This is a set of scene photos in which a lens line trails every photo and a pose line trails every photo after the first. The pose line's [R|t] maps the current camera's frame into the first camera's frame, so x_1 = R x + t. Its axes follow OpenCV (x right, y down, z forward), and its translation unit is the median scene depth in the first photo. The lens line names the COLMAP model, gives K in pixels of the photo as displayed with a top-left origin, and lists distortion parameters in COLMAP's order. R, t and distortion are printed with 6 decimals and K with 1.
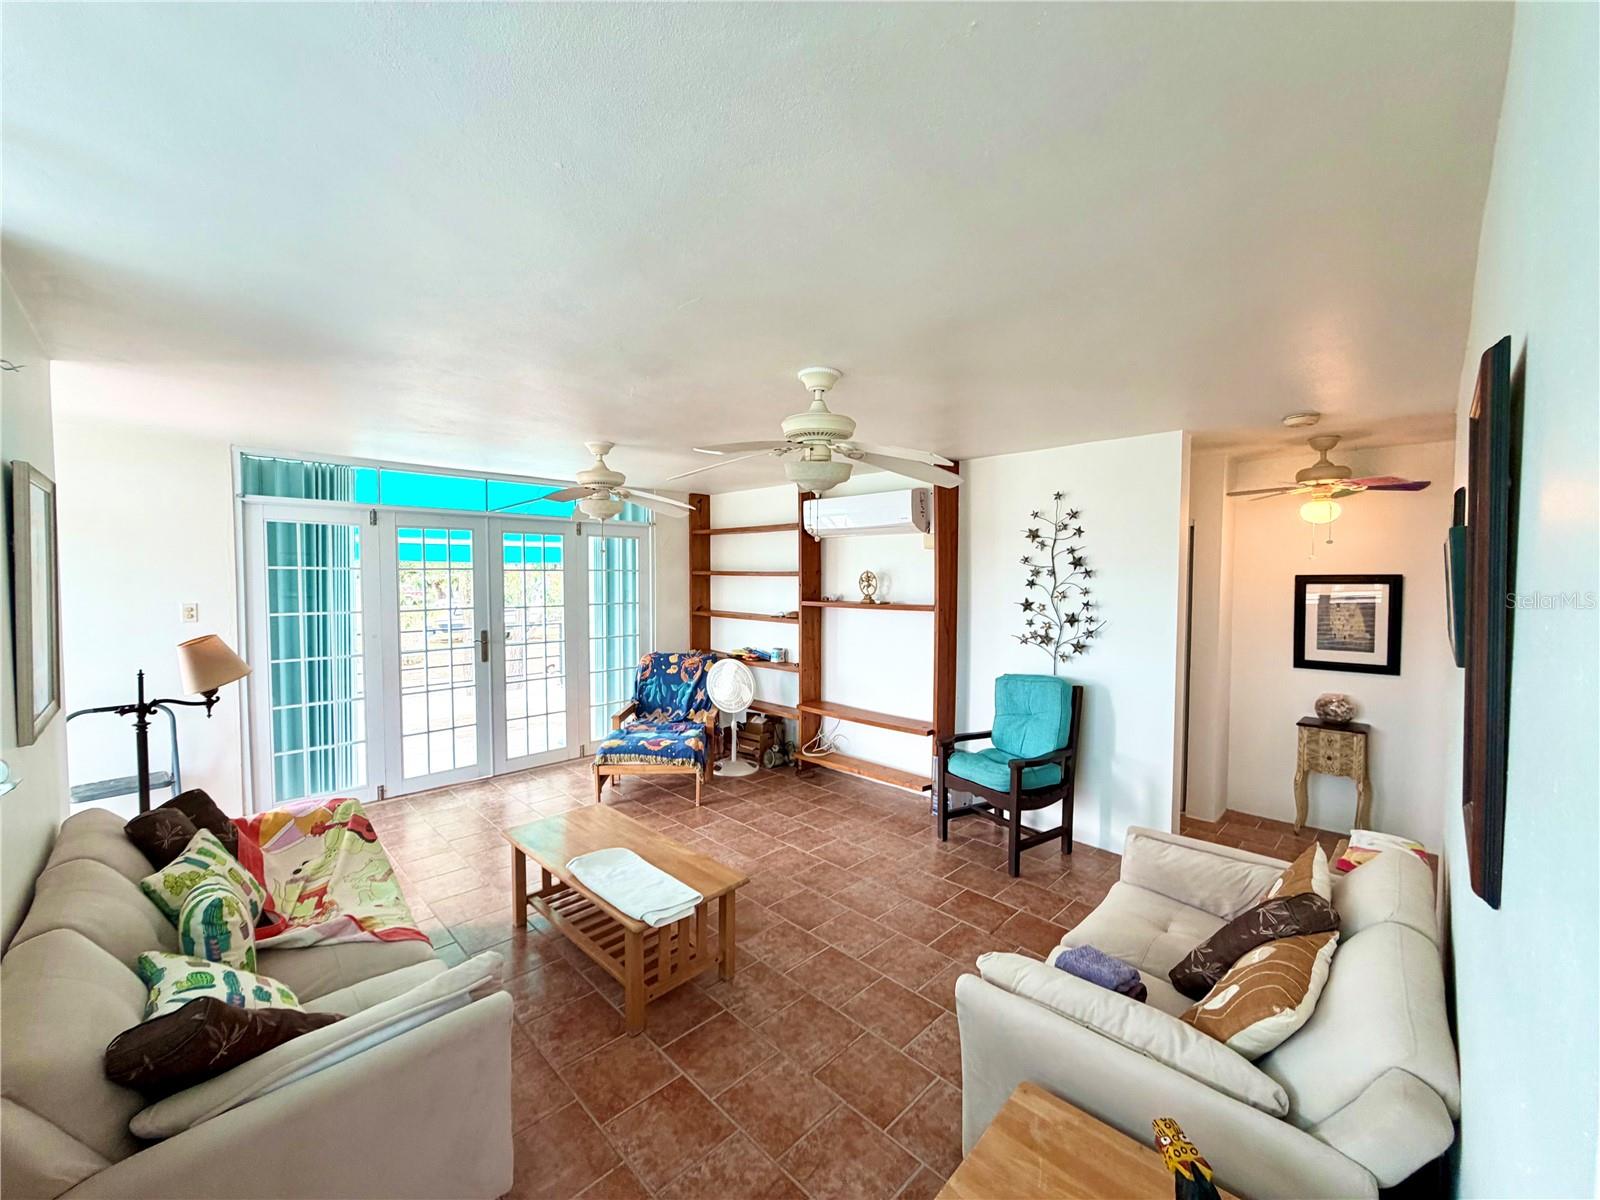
lens RADIAL K [[635.2, 0, 800.0], [0, 635.2, 600.0], [0, 0, 1]] dist [0.000344, 0.000027]
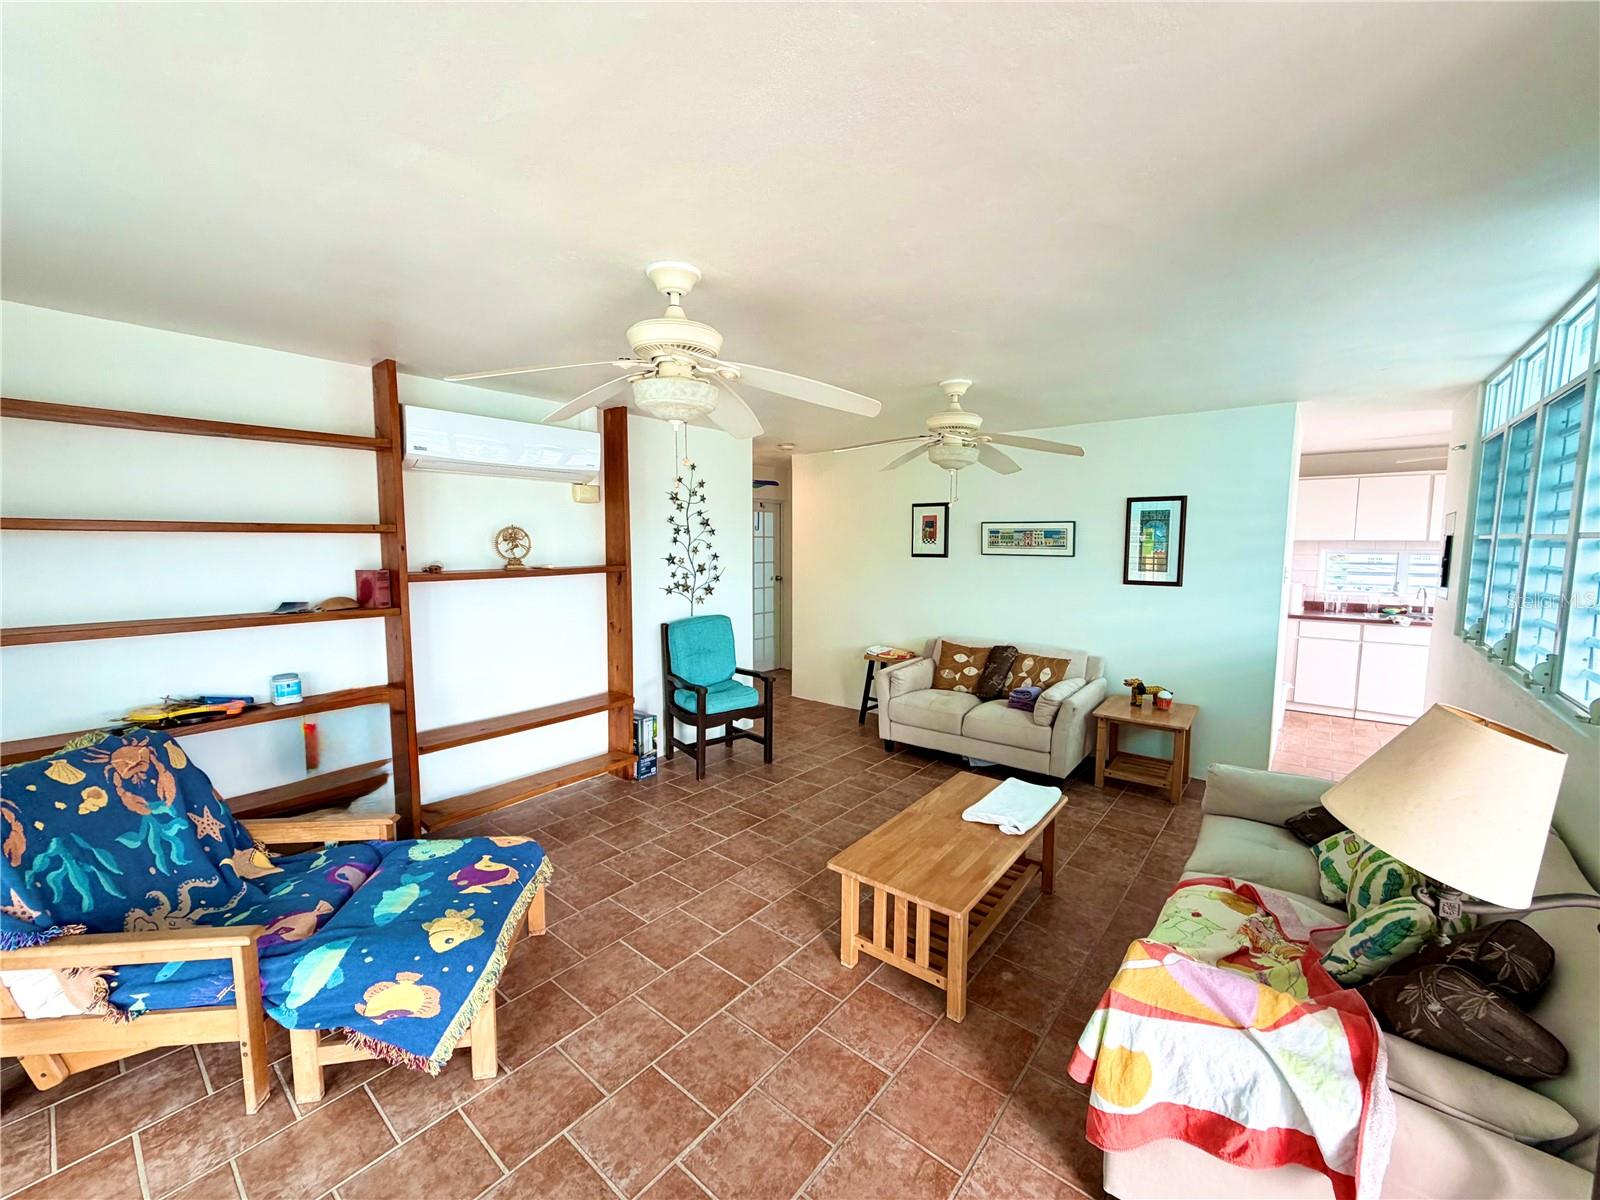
lens RADIAL K [[635.2, 0, 800.0], [0, 635.2, 600.0], [0, 0, 1]] dist [0.000344, 0.000027]
pose [[-0.099780, -0.100903, 0.989880, -0.802278], [0.036518, 0.993803, 0.104984, -0.031177], [-0.994339, 0.046623, -0.095477, 0.896378]]
